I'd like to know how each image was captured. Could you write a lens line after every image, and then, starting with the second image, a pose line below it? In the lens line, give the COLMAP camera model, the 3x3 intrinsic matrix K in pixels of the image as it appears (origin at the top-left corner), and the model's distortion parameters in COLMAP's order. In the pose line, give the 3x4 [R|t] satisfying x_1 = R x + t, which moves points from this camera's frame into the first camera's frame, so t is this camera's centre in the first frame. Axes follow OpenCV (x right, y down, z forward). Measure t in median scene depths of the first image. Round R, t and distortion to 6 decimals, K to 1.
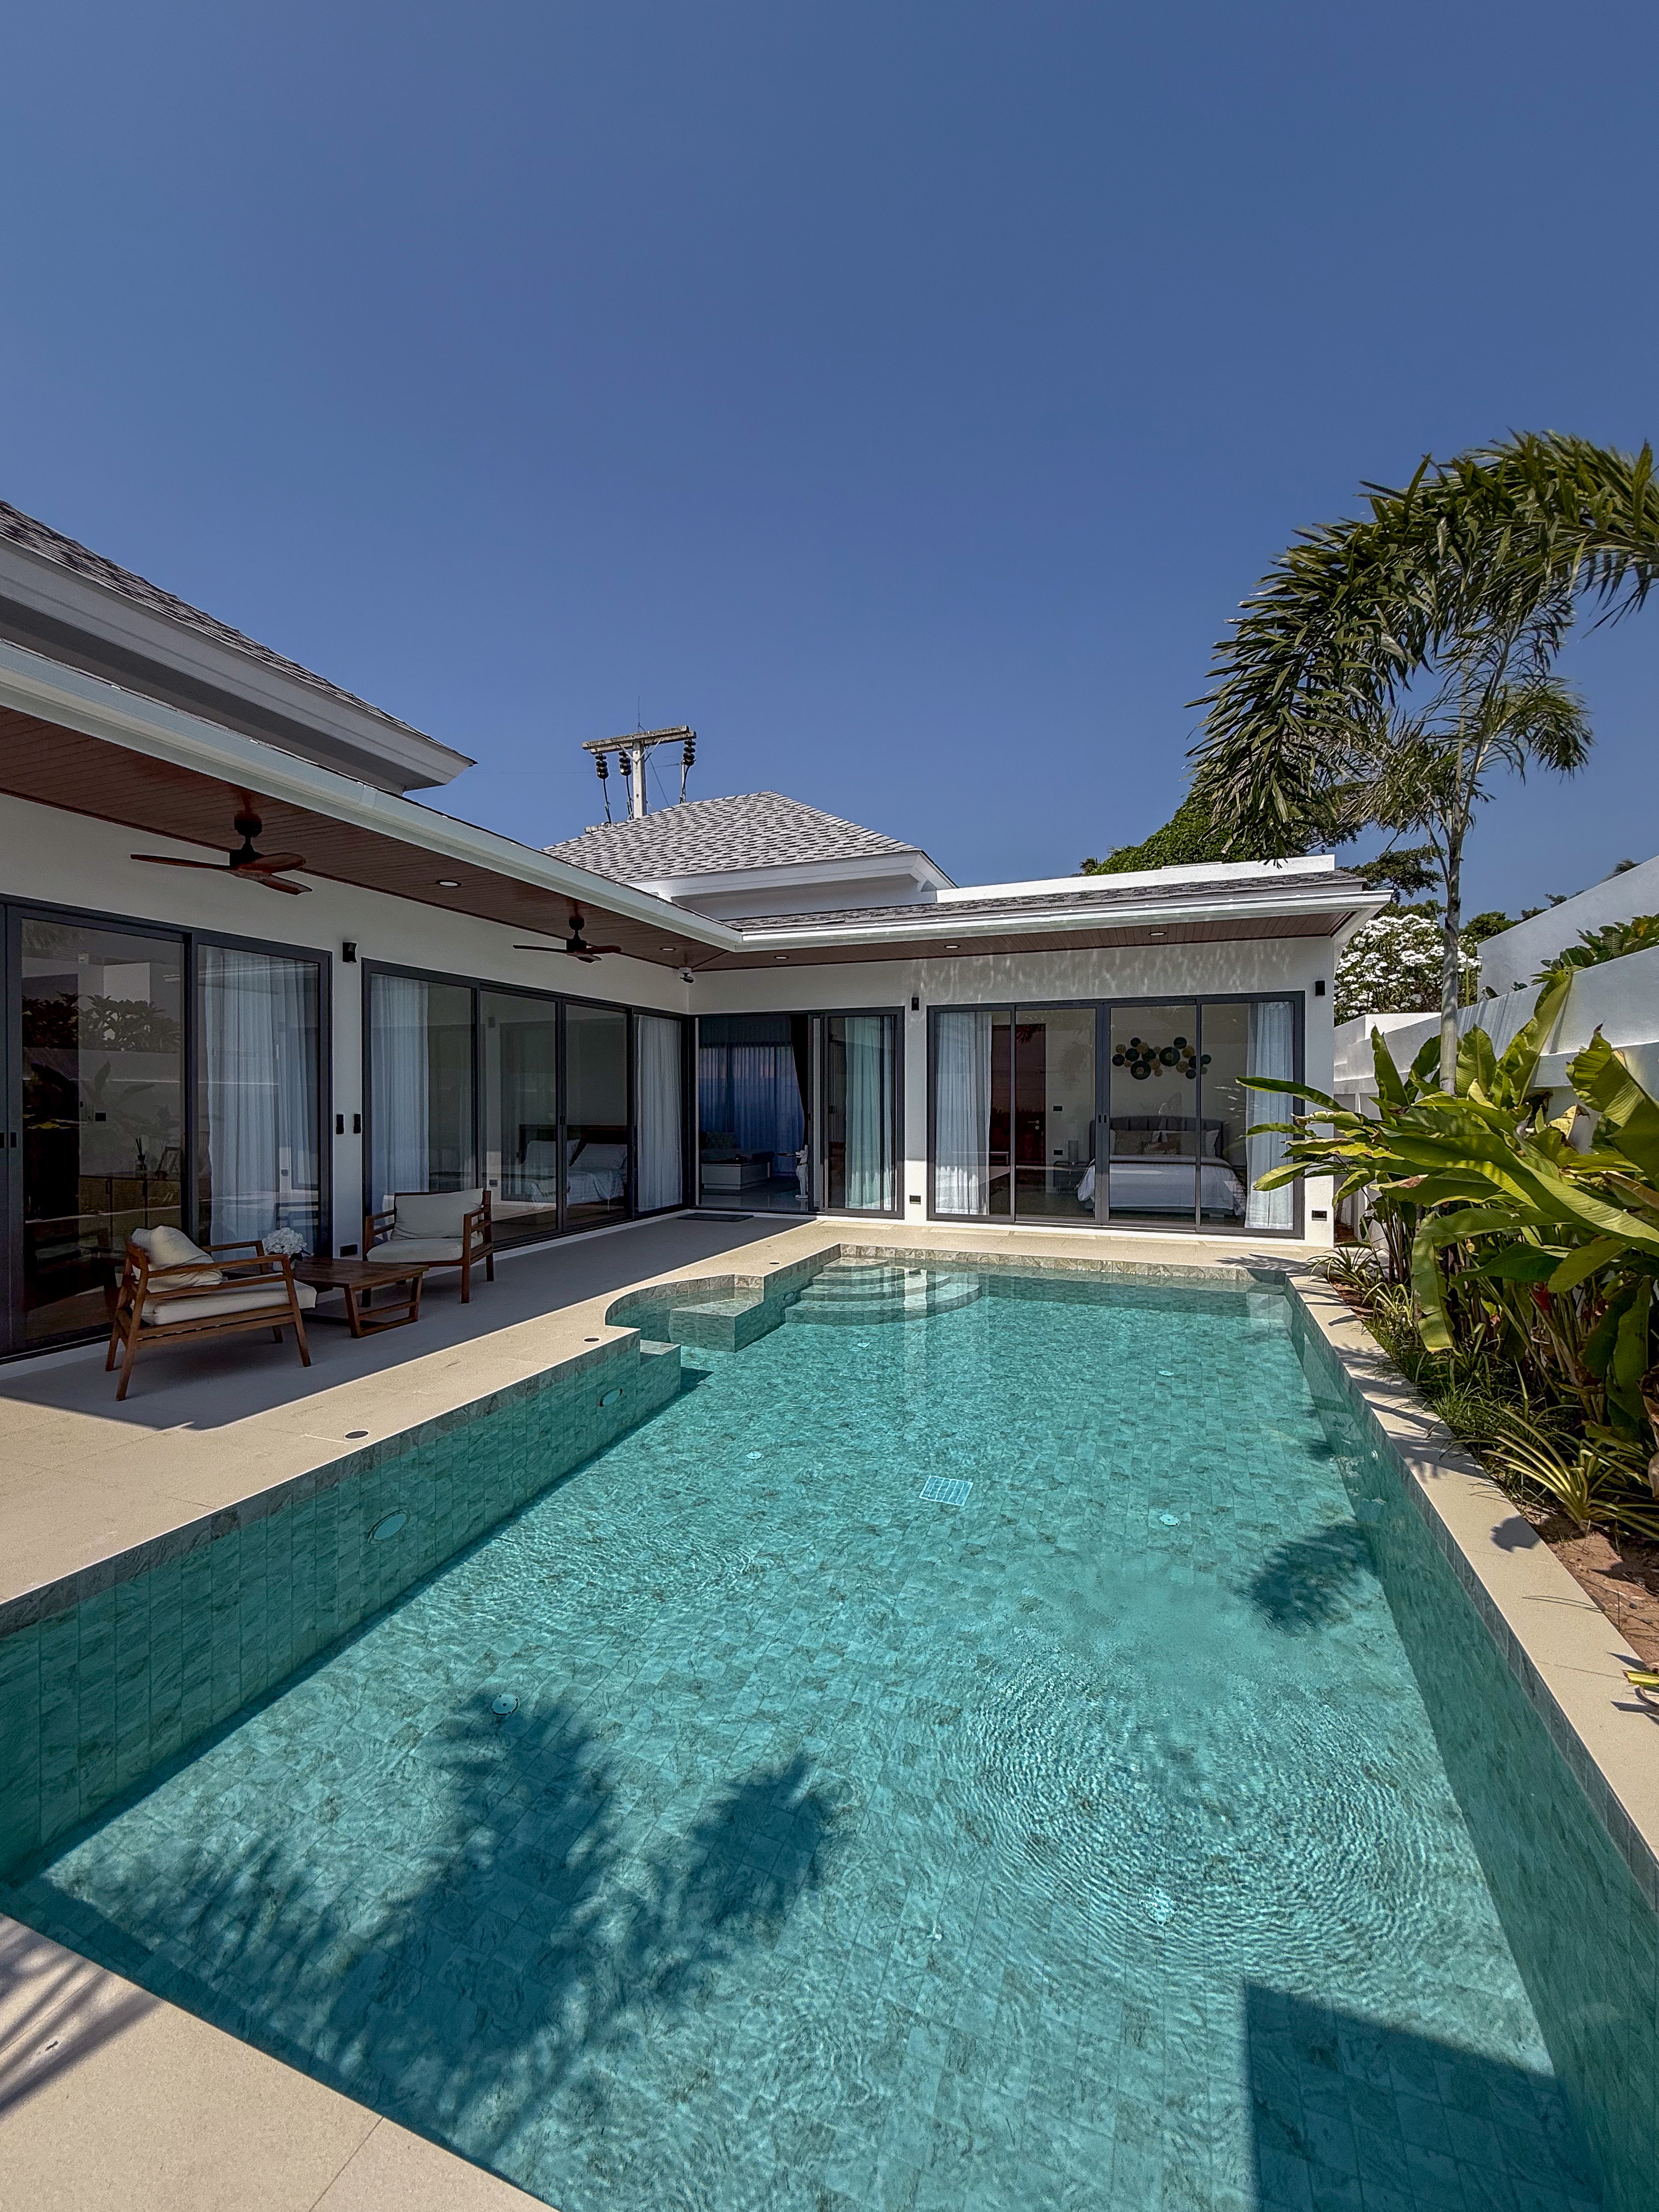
lens RADIAL K [[900.6, 0, 817.1], [0, 900.6, 1106.4], [0, 0, 1]] dist [-0.010129, 0.000494]
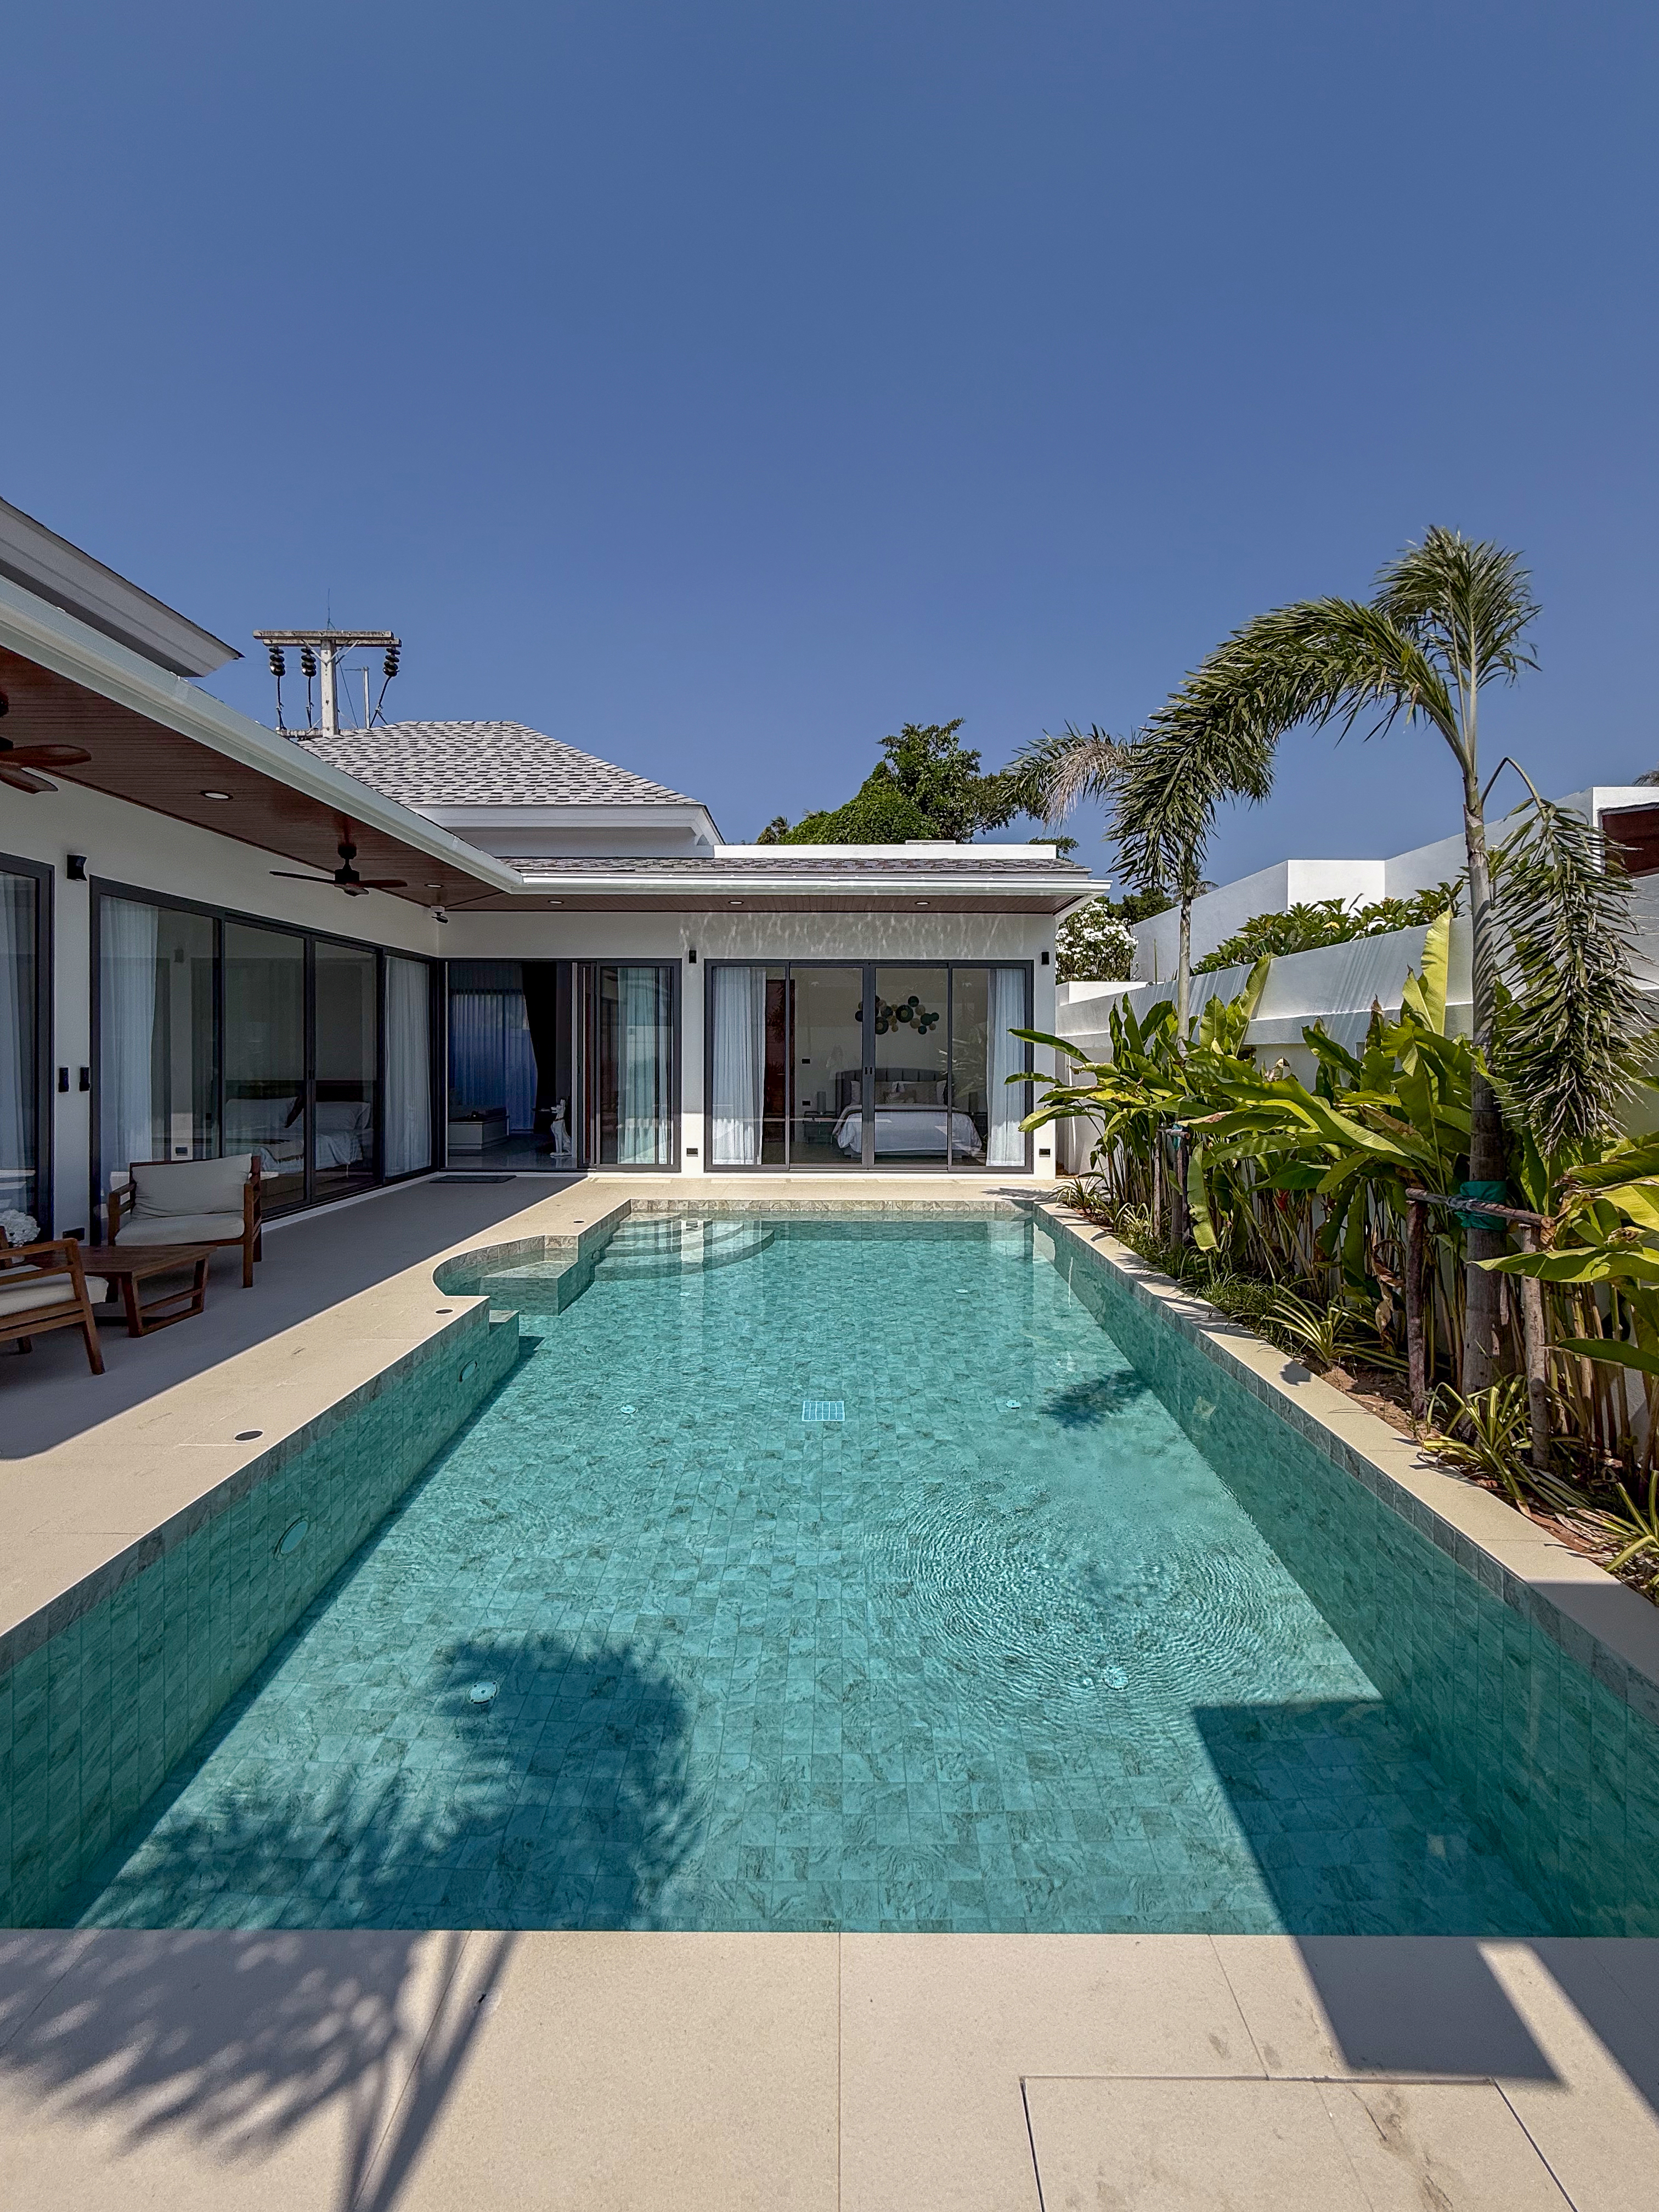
lens RADIAL K [[900.6, 0, 895.8], [0, 900.6, 1048.1], [0, 0, 1]] dist [-0.010129, 0.000494]
pose [[0.918272, 0.002884, 0.395941, -0.113122], [0.002241, 0.999920, -0.012479, 0.001910], [-0.395945, 0.012347, 0.918191, -0.017070]]
